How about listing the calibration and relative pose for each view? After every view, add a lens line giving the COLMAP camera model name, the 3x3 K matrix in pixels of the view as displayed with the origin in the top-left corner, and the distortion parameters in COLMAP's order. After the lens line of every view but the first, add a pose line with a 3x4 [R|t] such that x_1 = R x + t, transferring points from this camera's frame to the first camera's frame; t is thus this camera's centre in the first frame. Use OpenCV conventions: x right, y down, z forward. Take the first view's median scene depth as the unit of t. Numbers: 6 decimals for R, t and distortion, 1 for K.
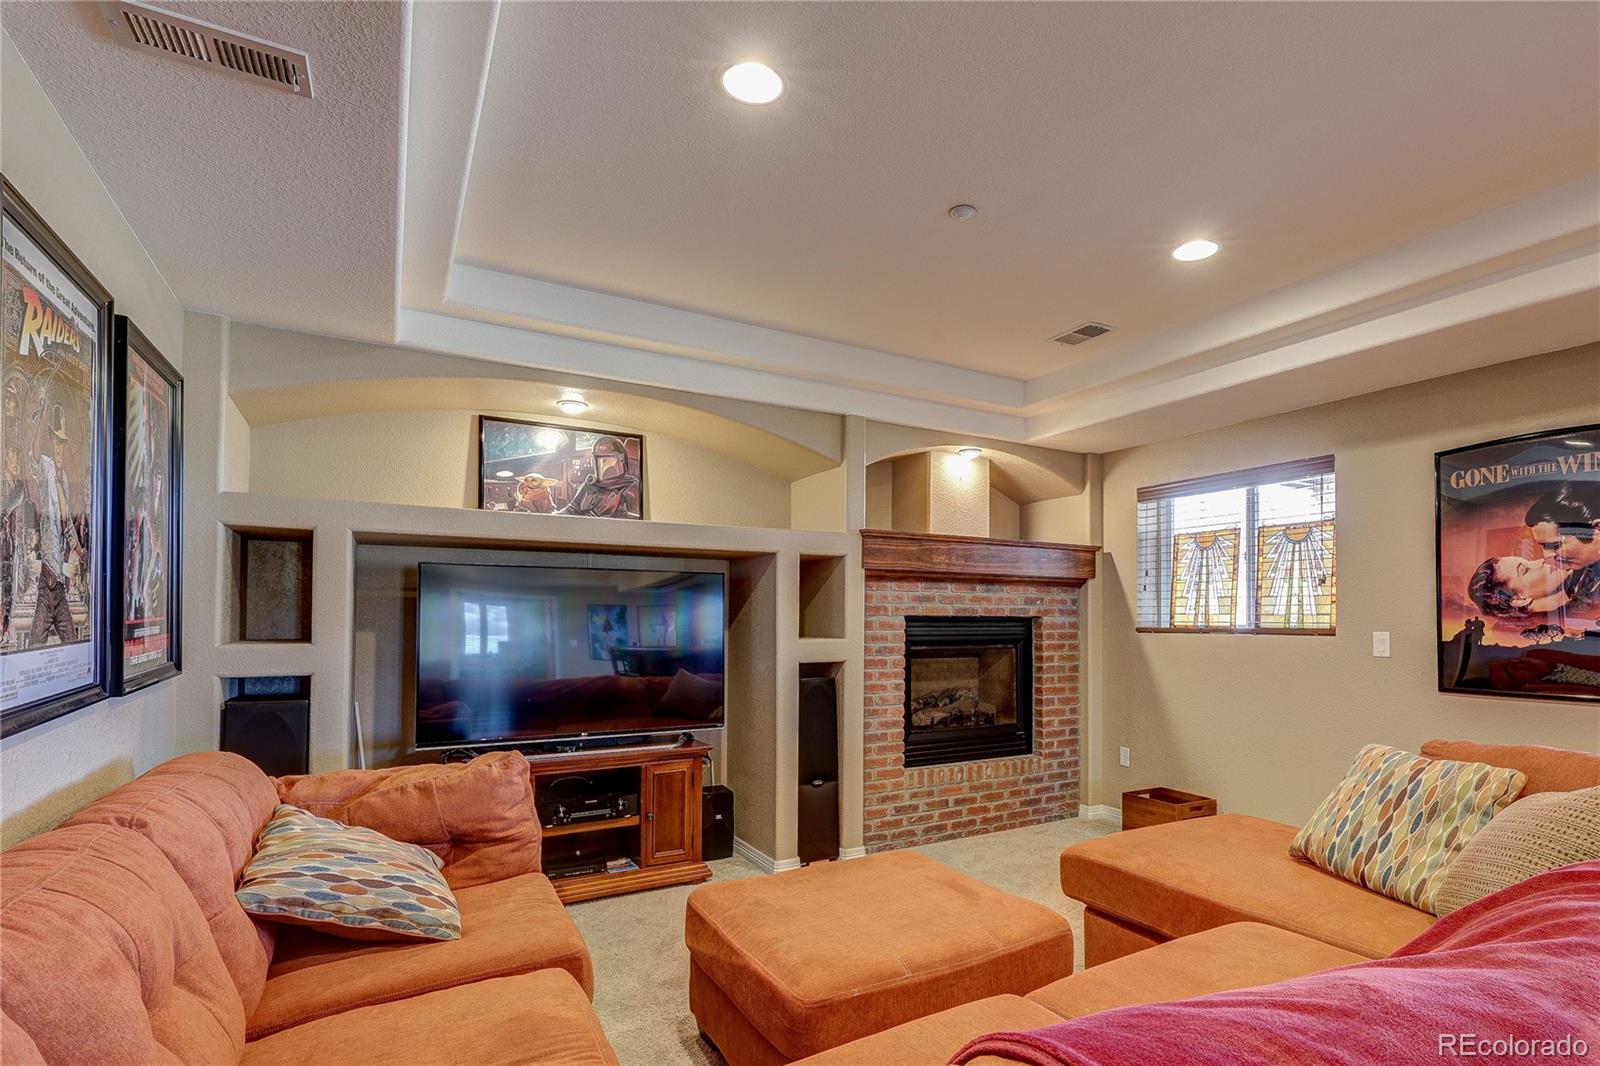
lens RADIAL K [[795.4, 0, 853.8], [0, 795.4, 602.2], [0, 0, 1]] dist [0.000289, -0.000182]
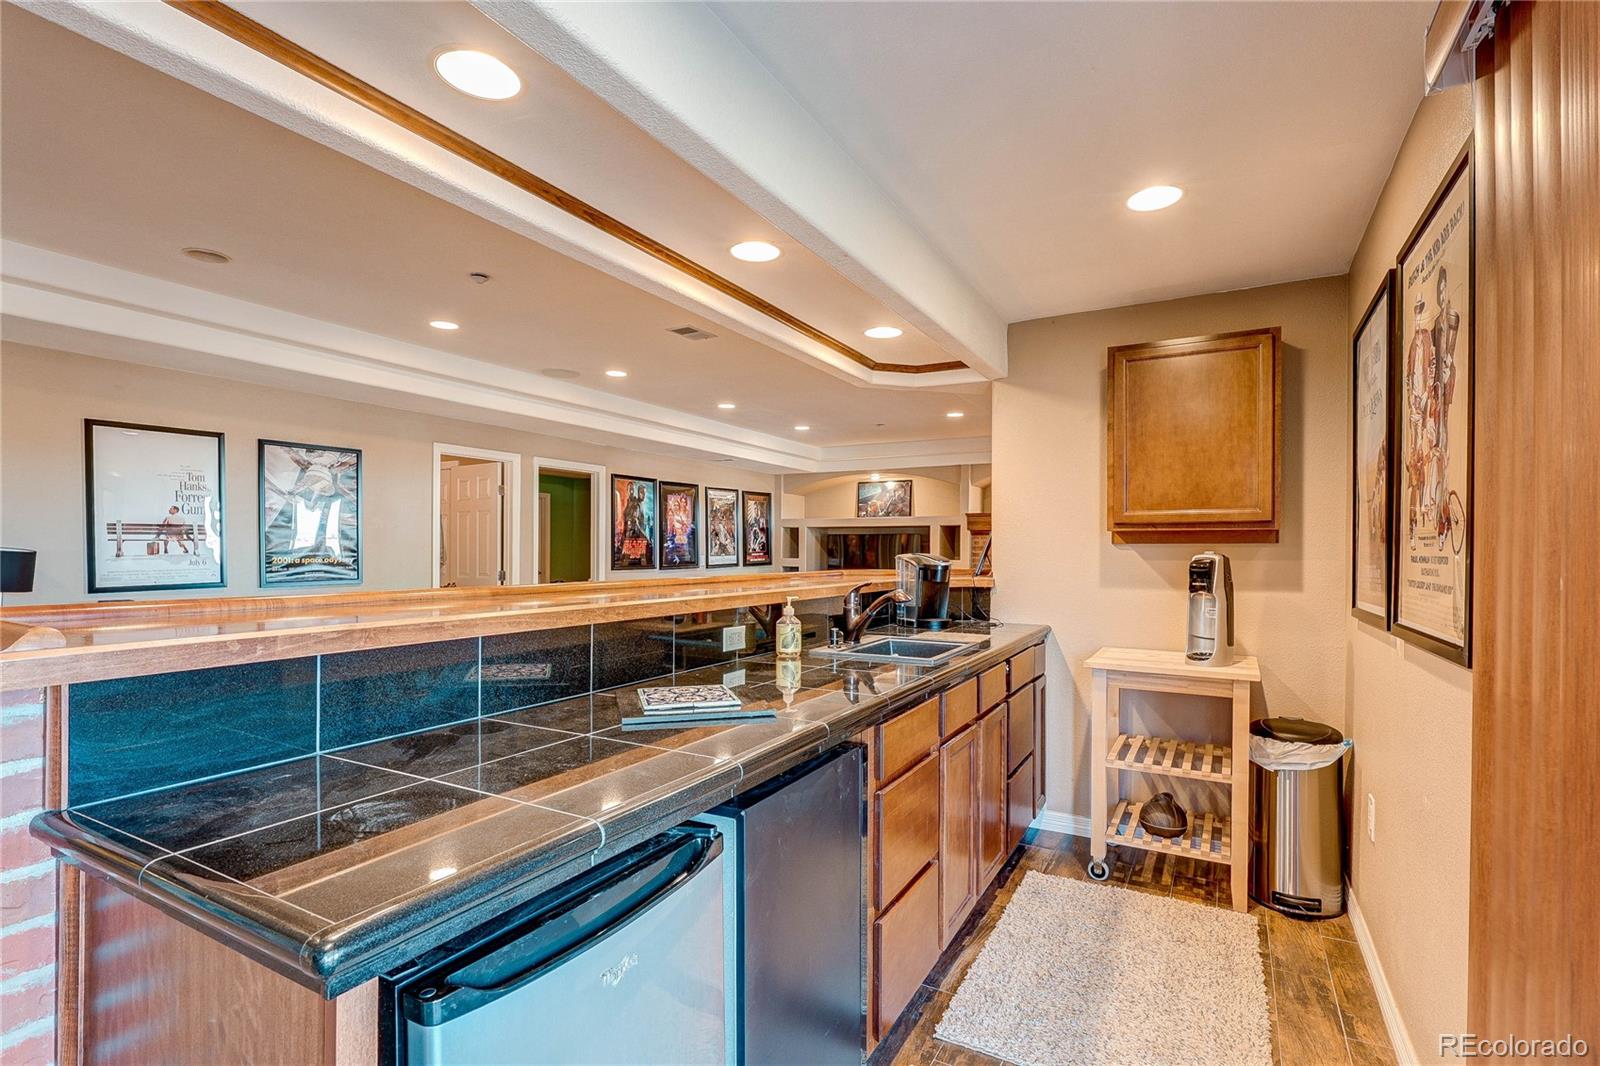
lens RADIAL K [[762.6, 0, 796.9], [0, 762.6, 557.1], [0, 0, 1]] dist [-0.000537, 0.000329]
pose [[0.498334, 0.003150, -0.866979, 1.610308], [0.014212, 0.999829, 0.011801, 0.002902], [0.866868, -0.018202, 0.498205, -0.521073]]
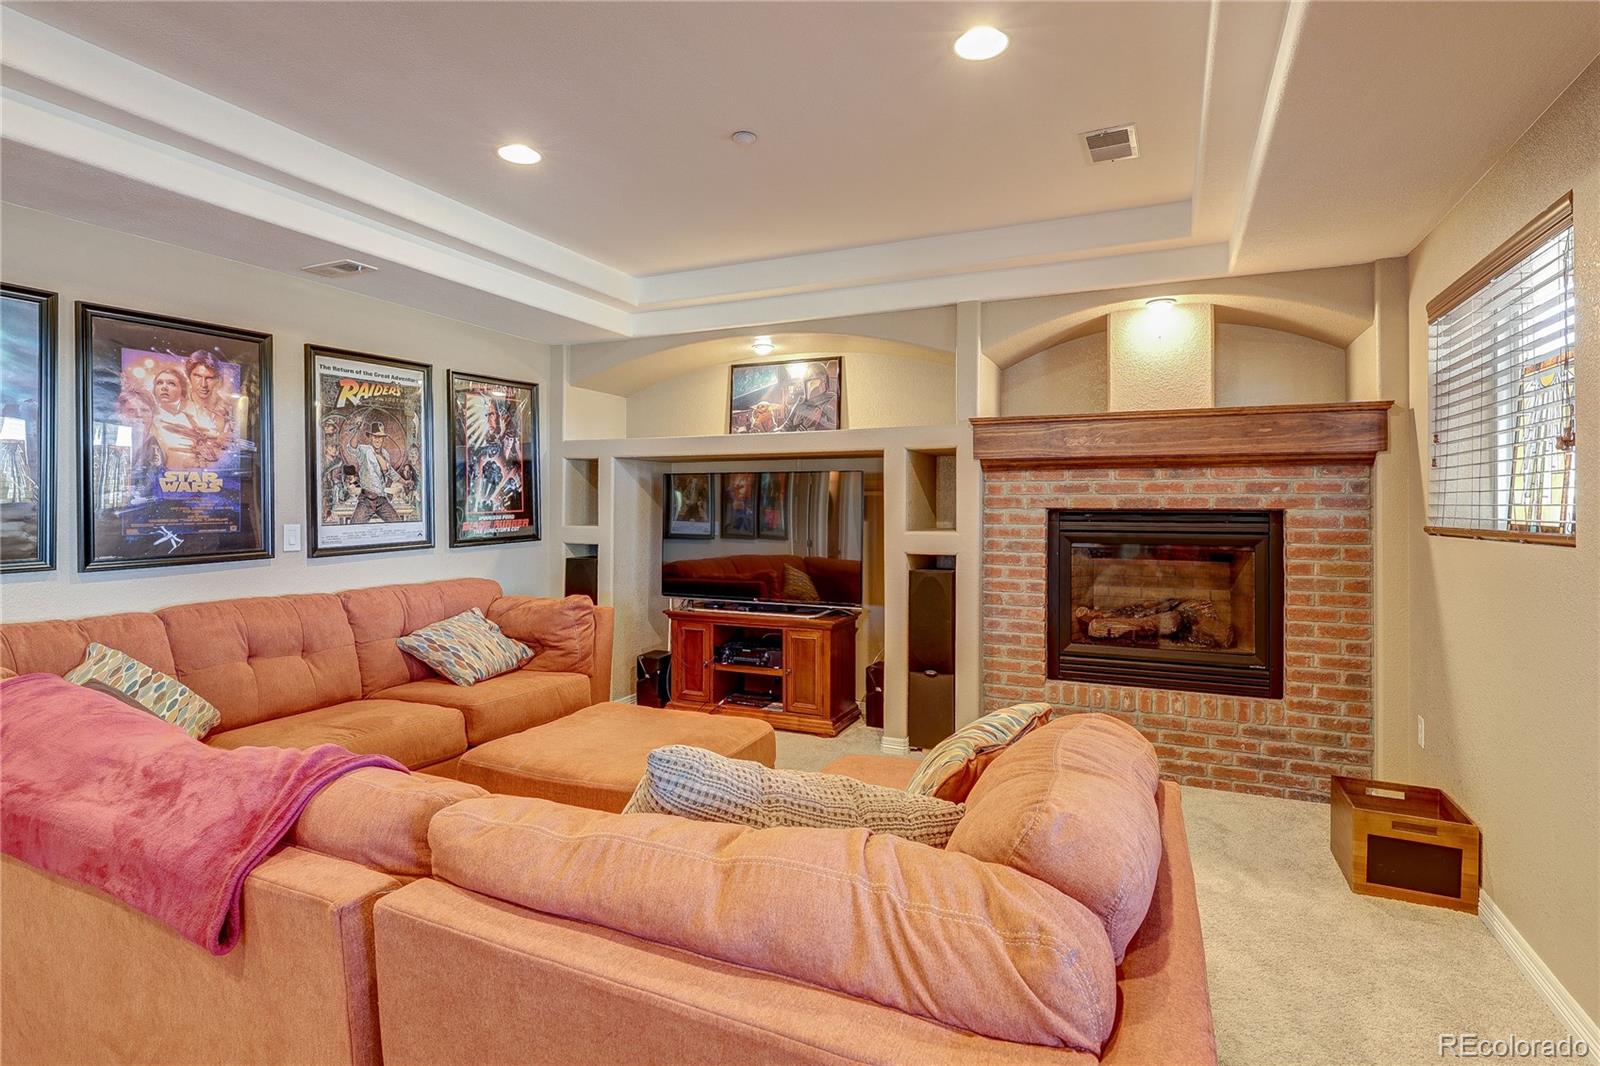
lens RADIAL K [[787.5, 0, 803.3], [0, 787.5, 502.7], [0, 0, 1]] dist [-0.002573, -0.000280]
pose [[0.569461, -0.006605, -0.821992, 0.638715], [0.016895, 0.999851, 0.003671, 0.002717], [0.821845, -0.015978, 0.569487, 0.273258]]
